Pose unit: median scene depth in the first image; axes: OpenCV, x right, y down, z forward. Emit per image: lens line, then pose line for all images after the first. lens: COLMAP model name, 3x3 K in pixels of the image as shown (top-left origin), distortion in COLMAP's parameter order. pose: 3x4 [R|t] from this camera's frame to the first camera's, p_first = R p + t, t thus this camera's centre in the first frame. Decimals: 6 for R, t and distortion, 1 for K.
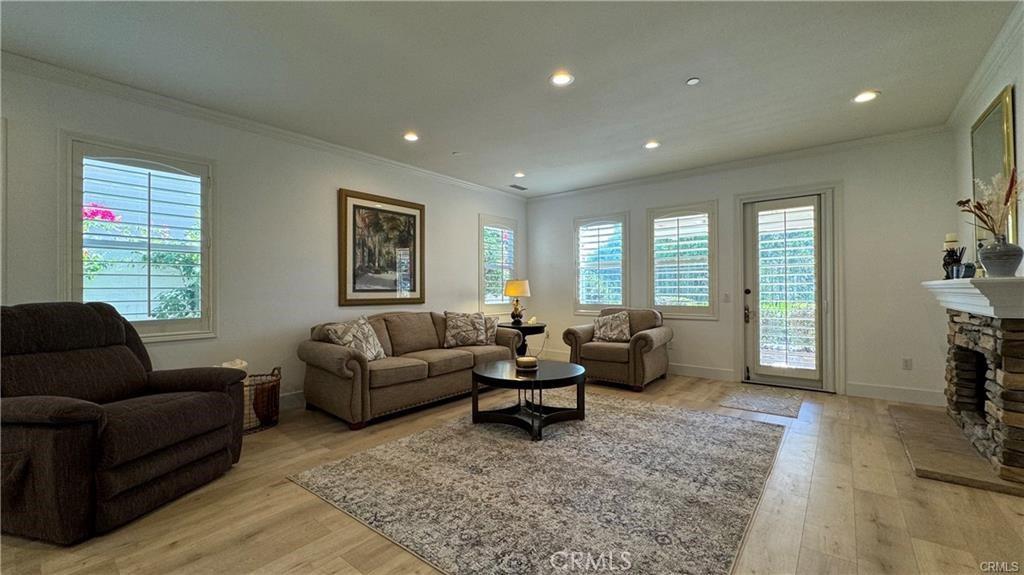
lens RADIAL K [[408.7, 0, 513.3], [0, 408.7, 287.5], [0, 0, 1]] dist [-0.002158, -0.000084]
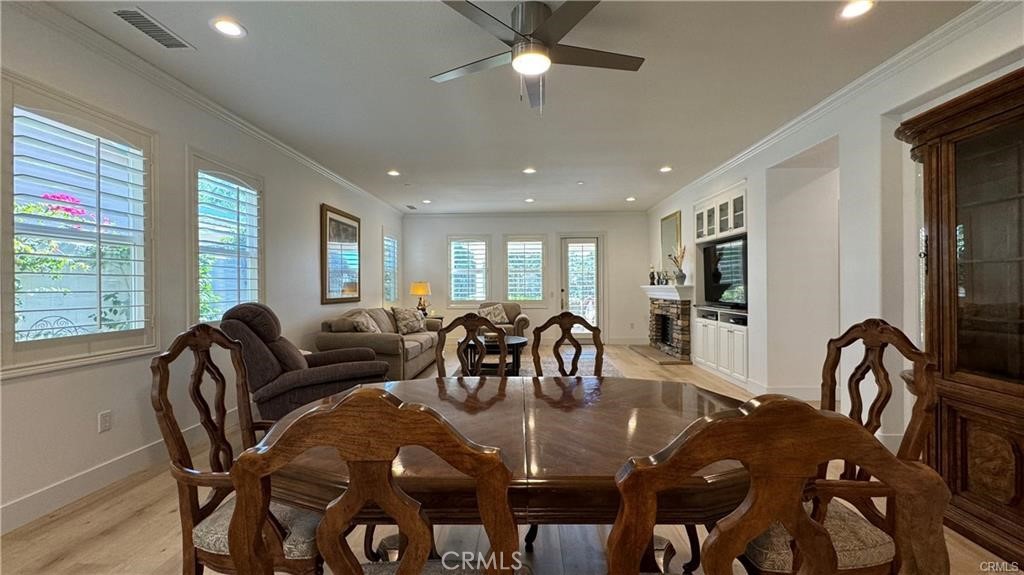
lens RADIAL K [[408.7, 0, 511.8], [0, 408.7, 287.3], [0, 0, 1]] dist [-0.002158, -0.000084]
pose [[0.799296, 0.000185, 0.600937, -0.994883], [-0.002547, 0.999992, 0.003081, -0.012070], [-0.600932, -0.003993, 0.799290, -0.364420]]
